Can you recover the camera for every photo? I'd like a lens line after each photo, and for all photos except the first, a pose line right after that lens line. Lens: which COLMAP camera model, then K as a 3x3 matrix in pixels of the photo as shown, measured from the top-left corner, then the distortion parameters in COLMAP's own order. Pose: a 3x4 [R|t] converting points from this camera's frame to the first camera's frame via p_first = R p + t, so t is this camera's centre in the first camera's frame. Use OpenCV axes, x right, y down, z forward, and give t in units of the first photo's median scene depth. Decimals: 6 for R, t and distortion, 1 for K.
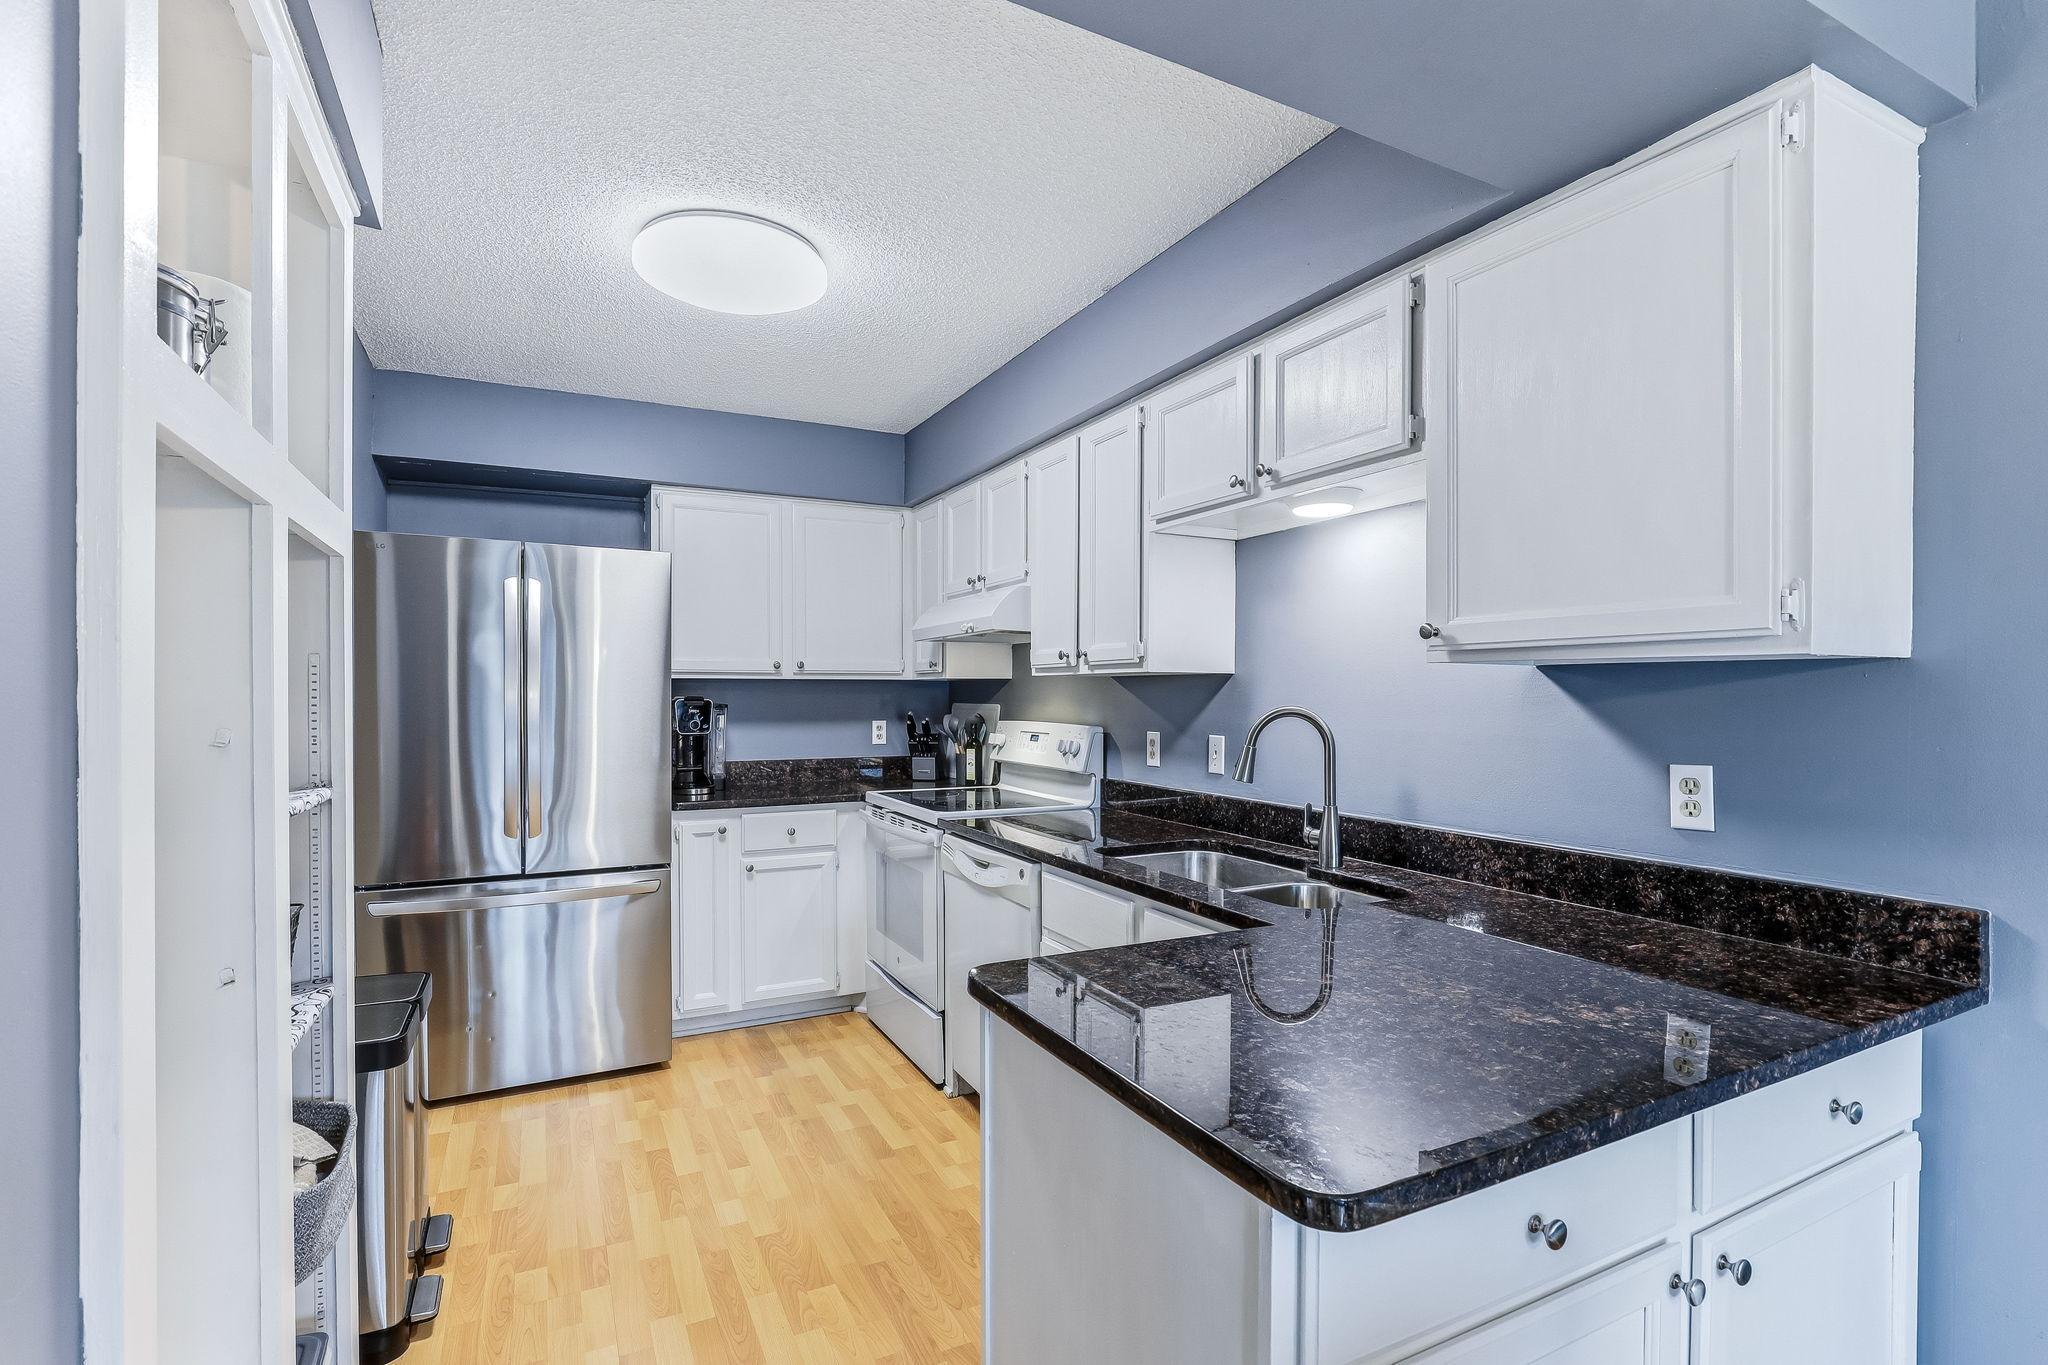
lens RADIAL K [[936.1, 0, 1028.6], [0, 936.1, 683.4], [0, 0, 1]] dist [-0.003965, -0.000419]
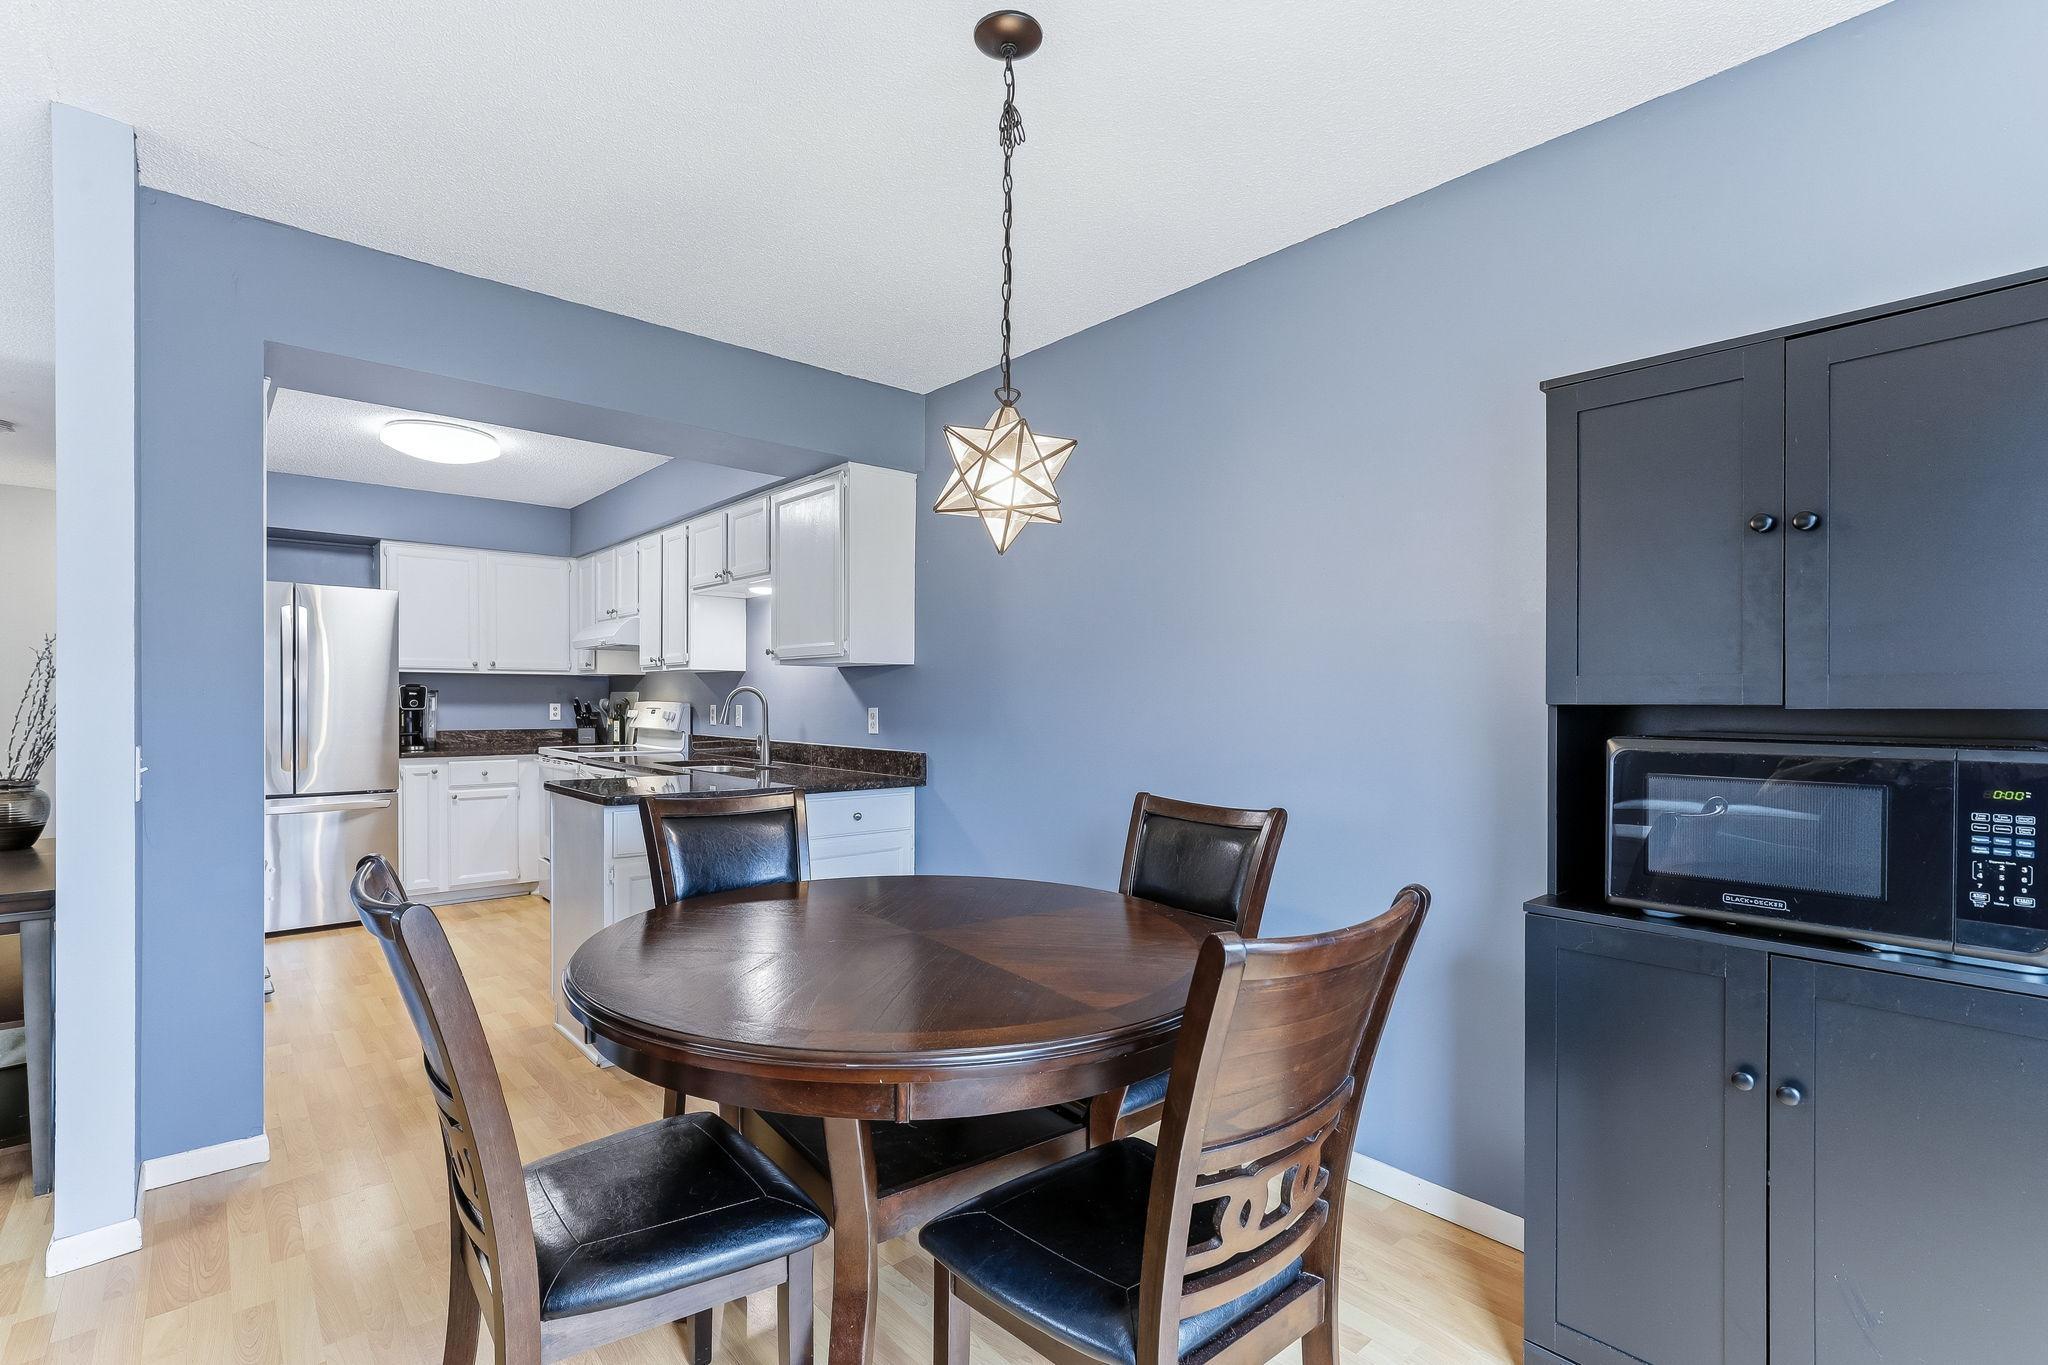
lens RADIAL K [[936.1, 0, 1007.5], [0, 936.1, 697.3], [0, 0, 1]] dist [-0.003965, -0.000419]
pose [[0.972214, 0.003181, 0.234072, 0.217925], [-0.005343, 0.999949, 0.008602, 0.016930], [-0.234033, -0.009614, 0.972181, -0.679914]]
